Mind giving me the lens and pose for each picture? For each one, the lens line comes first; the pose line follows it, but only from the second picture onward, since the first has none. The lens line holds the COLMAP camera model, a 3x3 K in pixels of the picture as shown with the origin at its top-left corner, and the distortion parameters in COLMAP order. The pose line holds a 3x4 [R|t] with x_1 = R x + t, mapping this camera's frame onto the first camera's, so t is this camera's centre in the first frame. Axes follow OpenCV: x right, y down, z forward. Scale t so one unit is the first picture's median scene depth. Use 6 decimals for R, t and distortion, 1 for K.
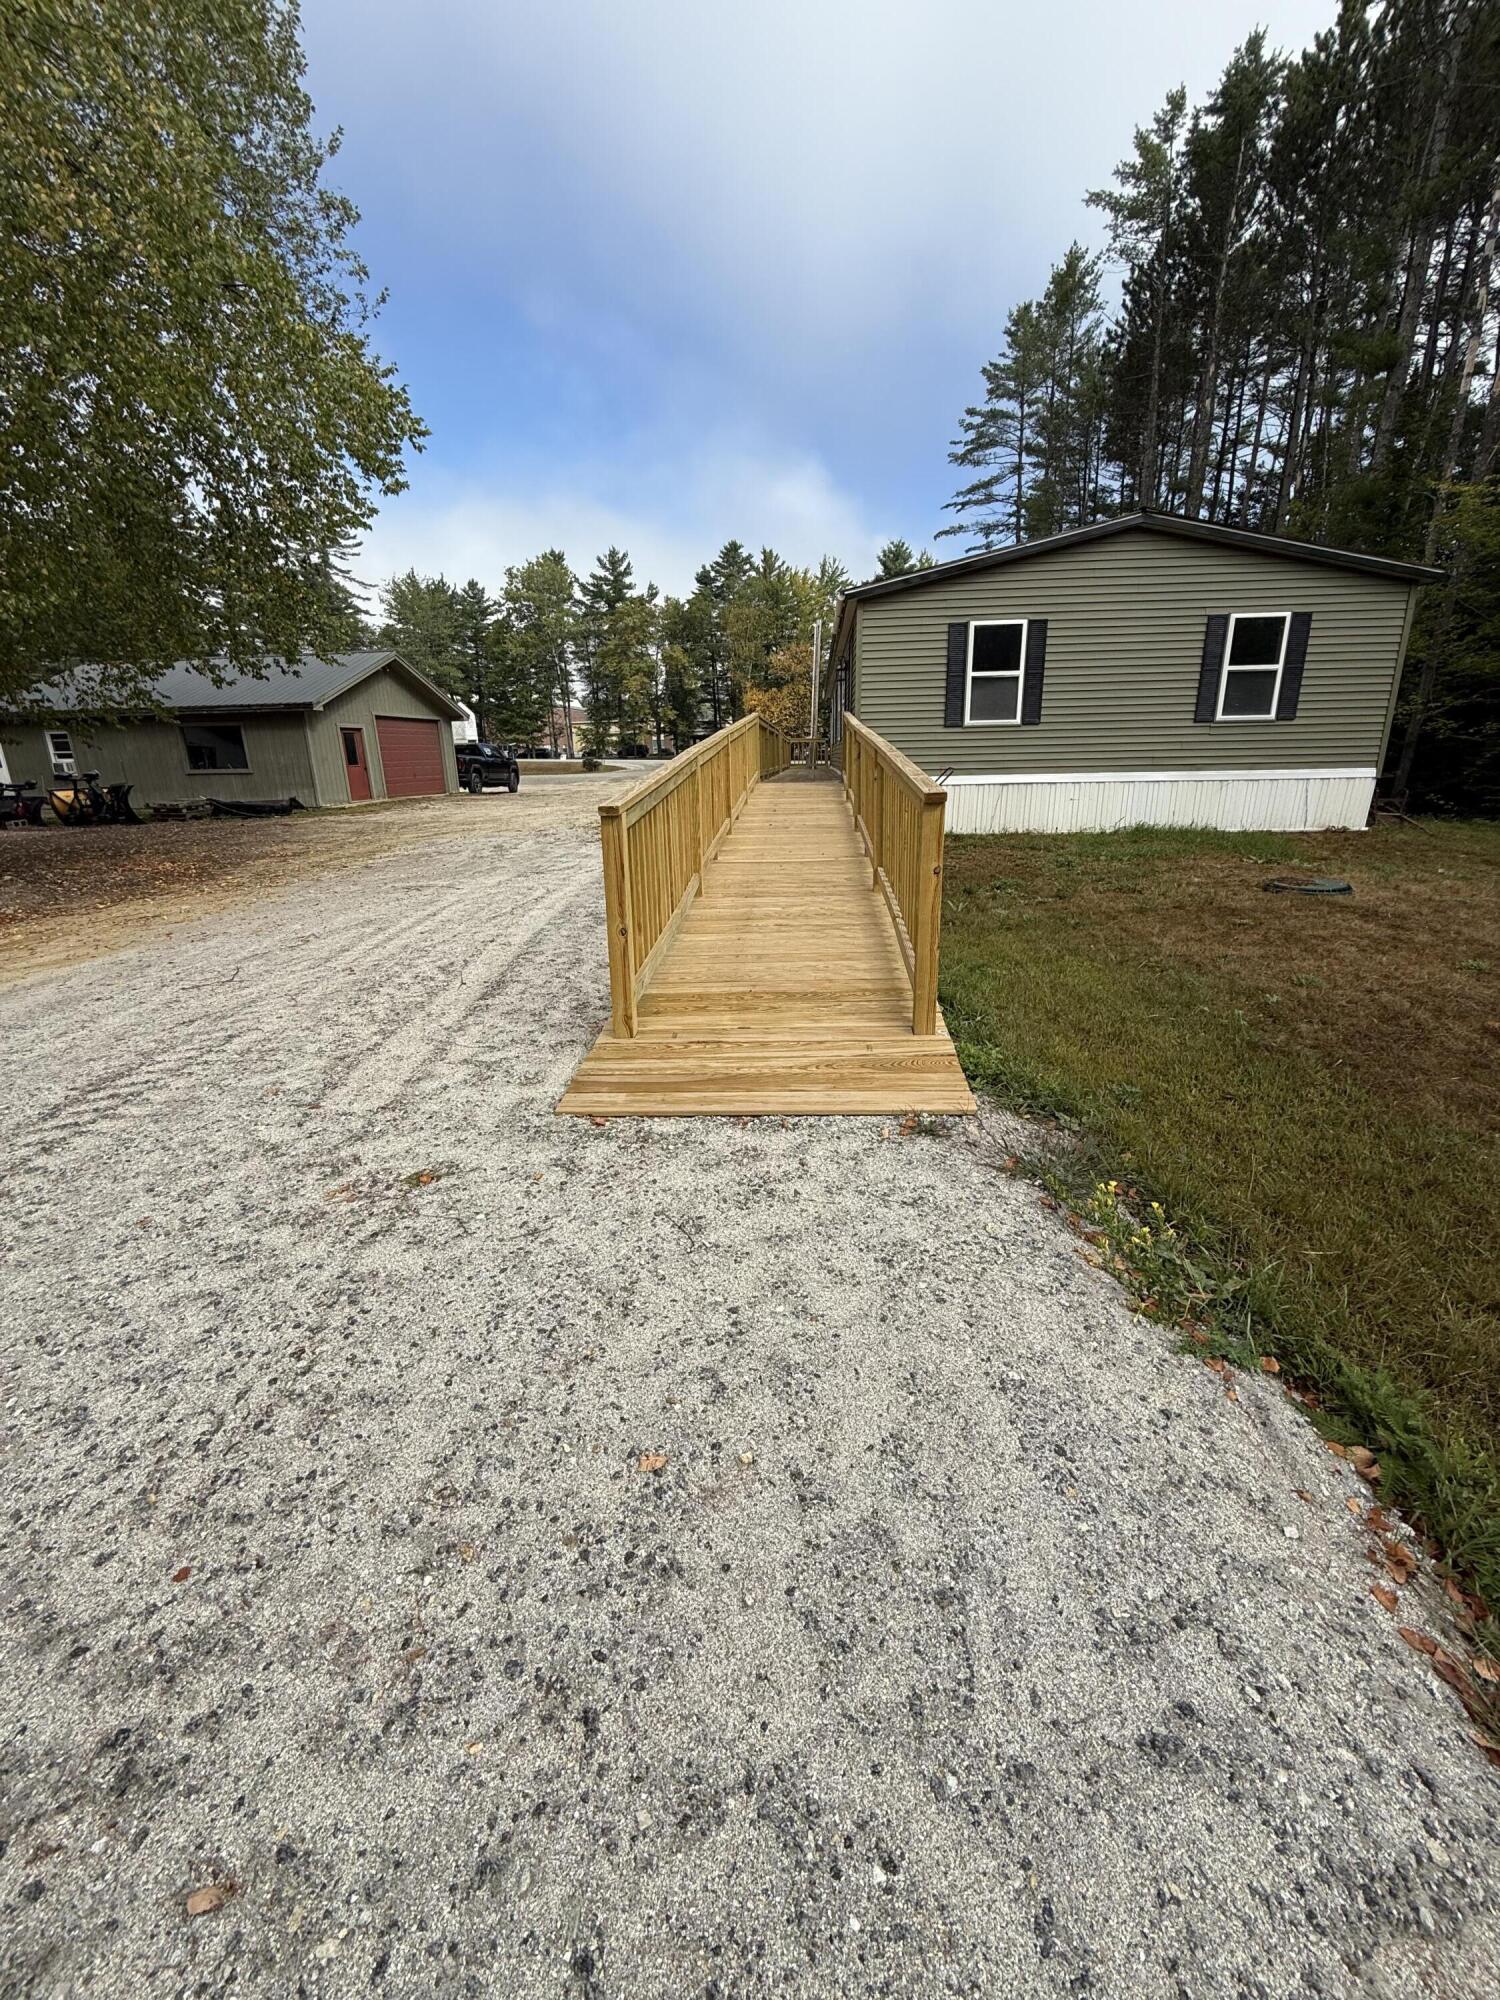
lens RADIAL K [[794.8, 0, 753.9], [0, 794.8, 996.3], [0, 0, 1]] dist [-0.001687, -0.000194]
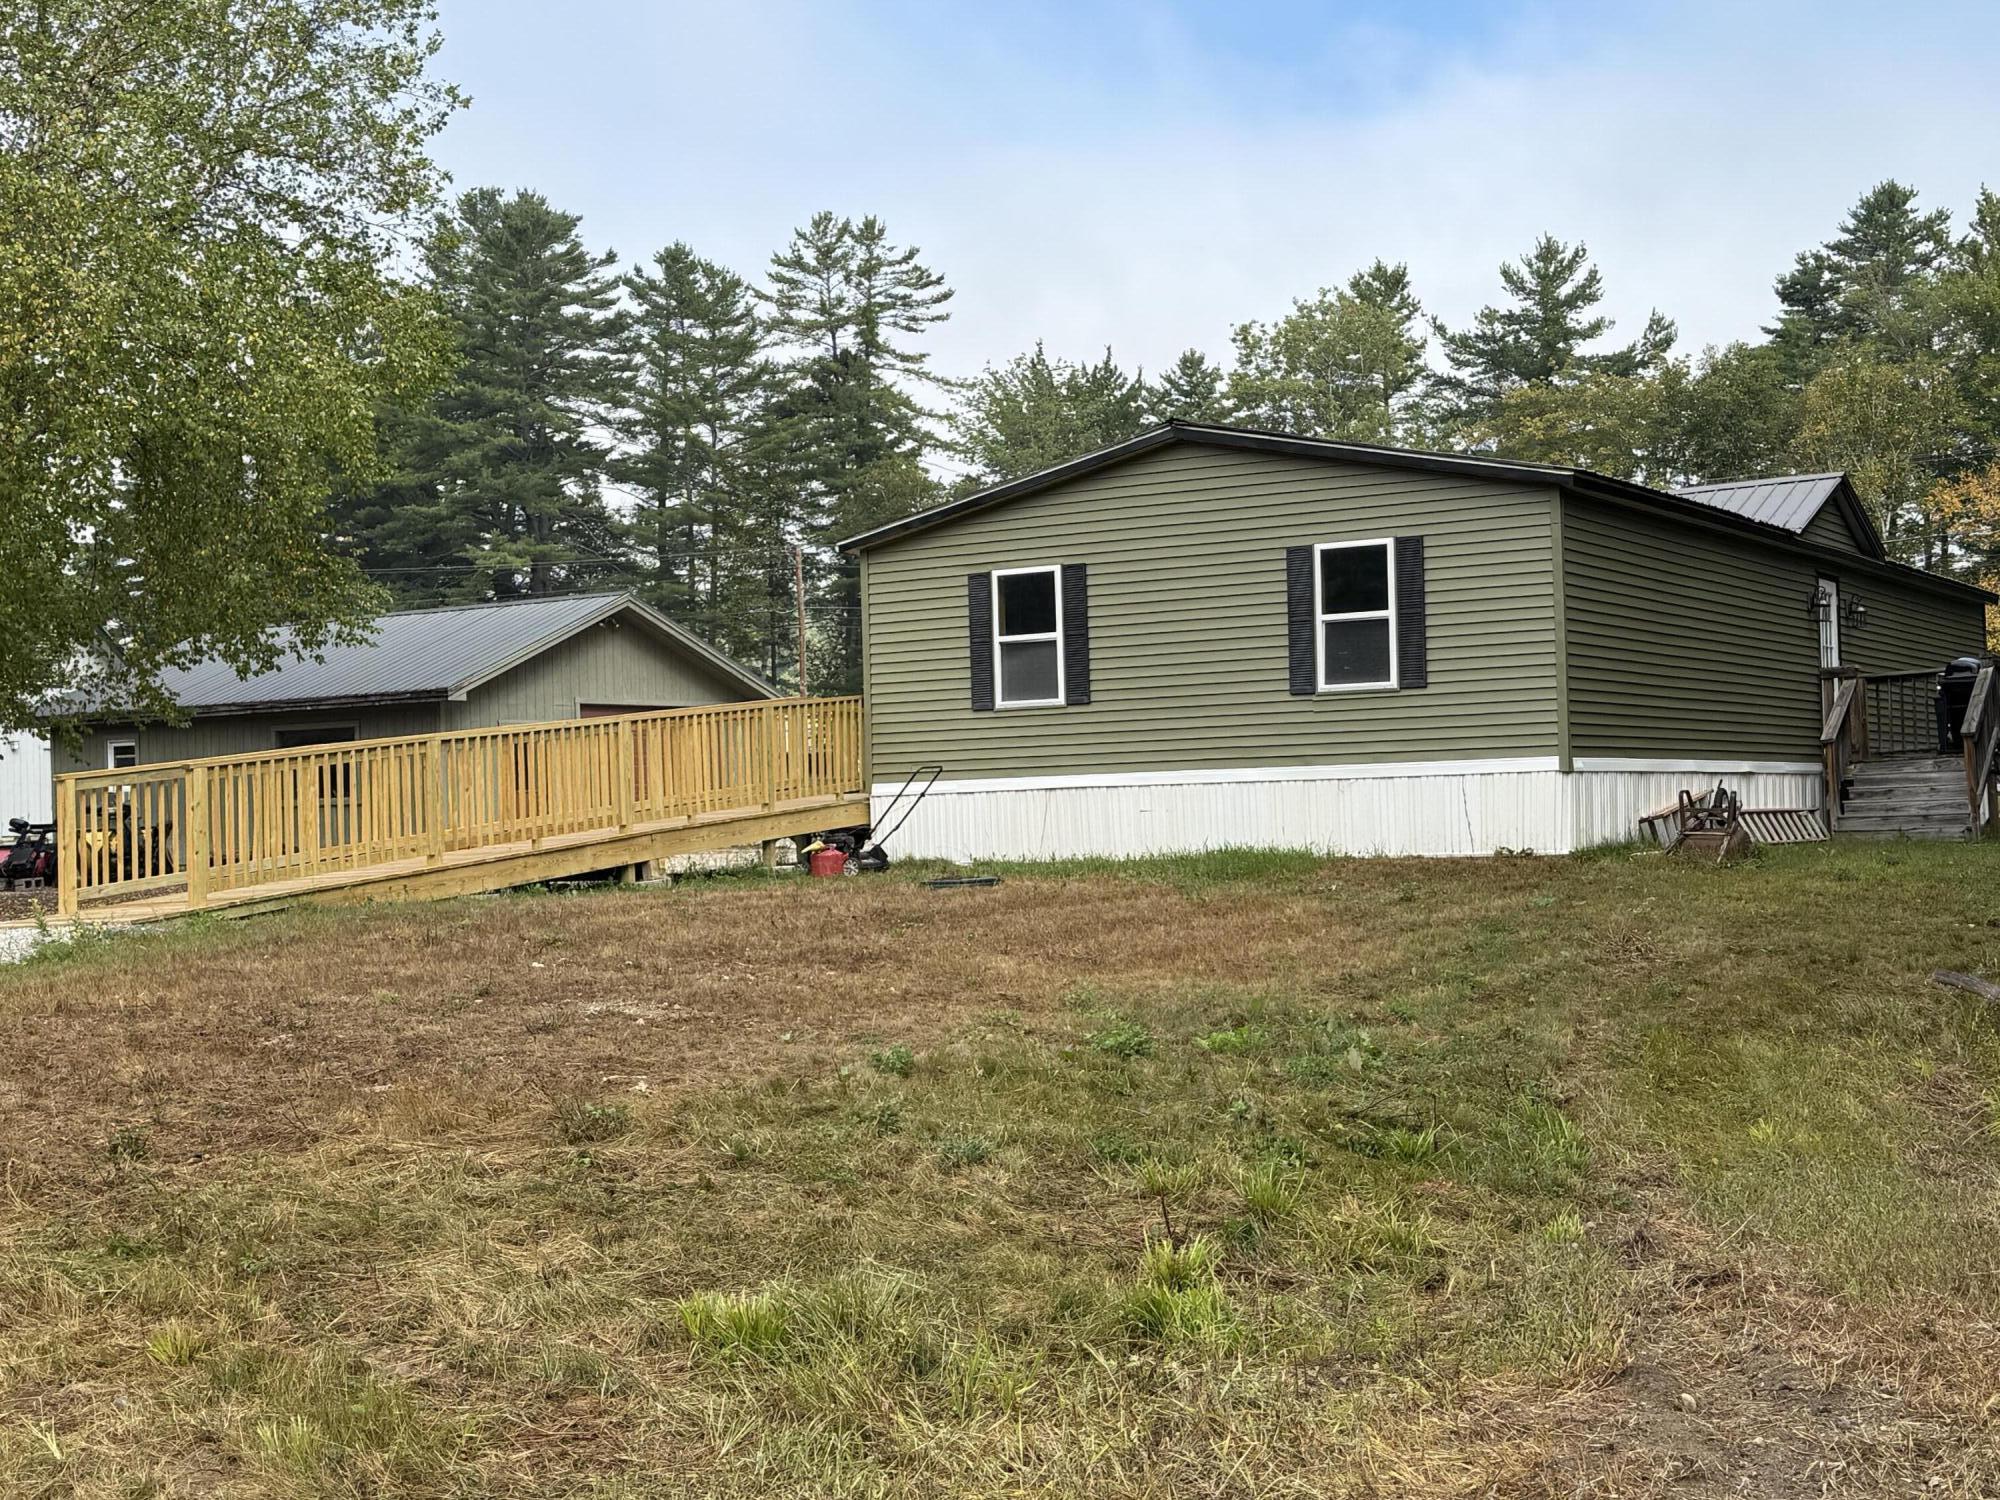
lens RADIAL K [[2760.8, 0, 1000.0], [0, 2760.8, 750.0], [0, 0, 1]] dist [0.157301, -0.081984]
pose [[0.889594, -0.018214, -0.456389, 1.073785], [-0.121129, 0.954020, -0.274178, 0.276122], [0.440398, 0.299189, 0.846484, -0.801849]]
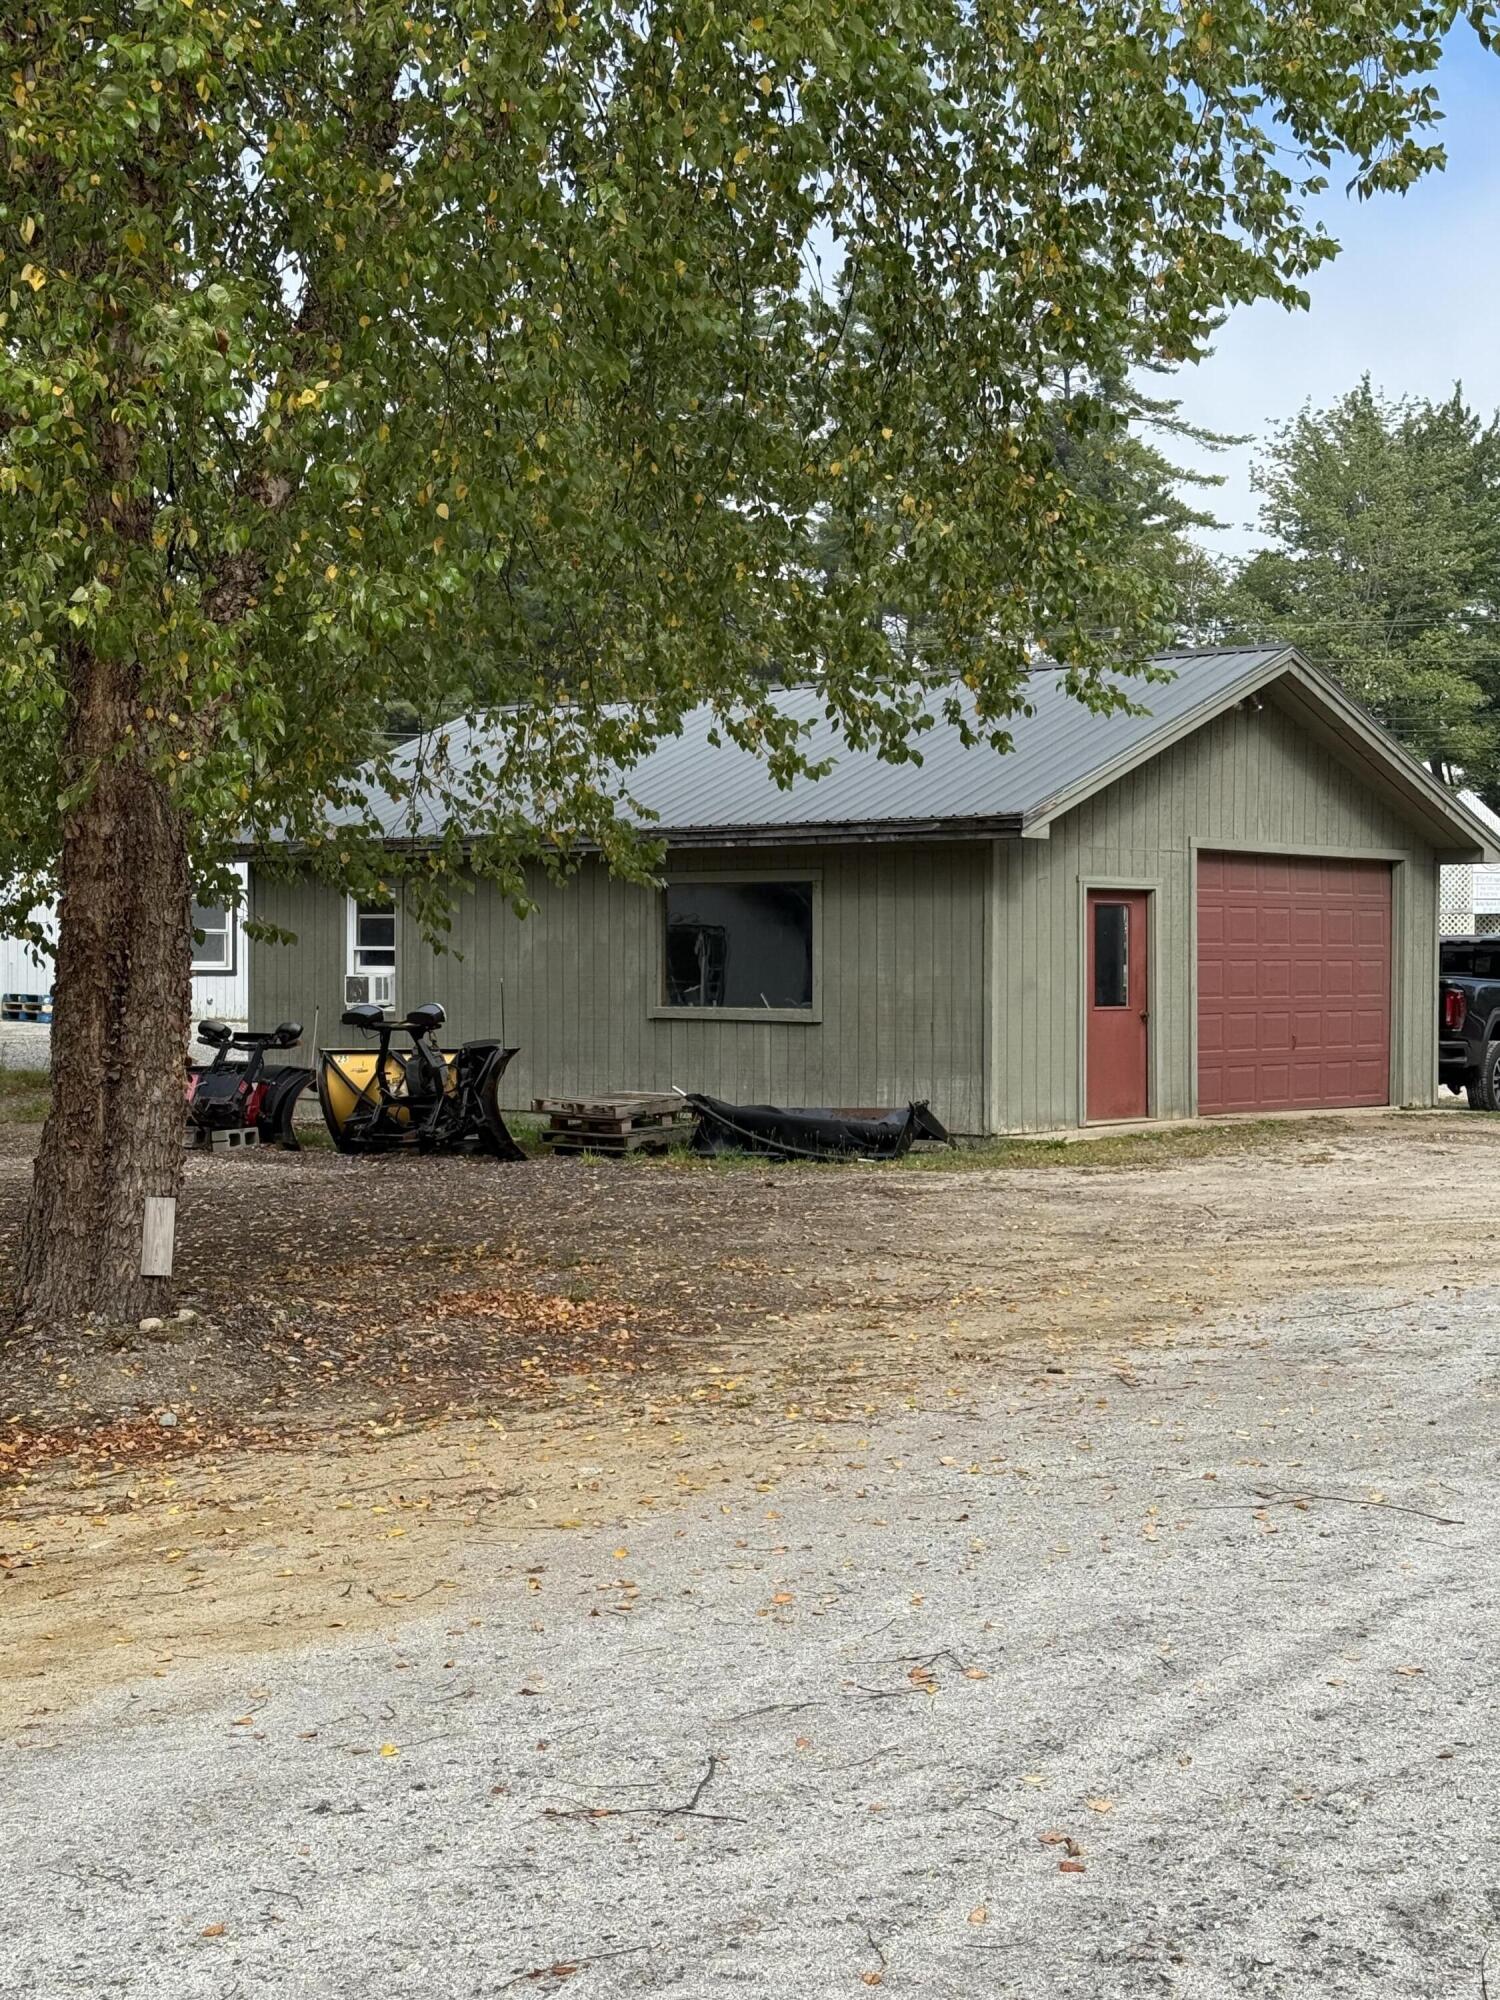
lens RADIAL K [[2935.5, 0, 742.8], [0, 2935.5, 1041.6], [0, 0, 1]] dist [0.154547, -0.147282]
pose [[0.842758, 0.034103, -0.537212, -0.026324], [-0.173732, 0.961816, -0.211486, -0.023526], [0.509487, 0.271562, 0.816503, 0.019410]]
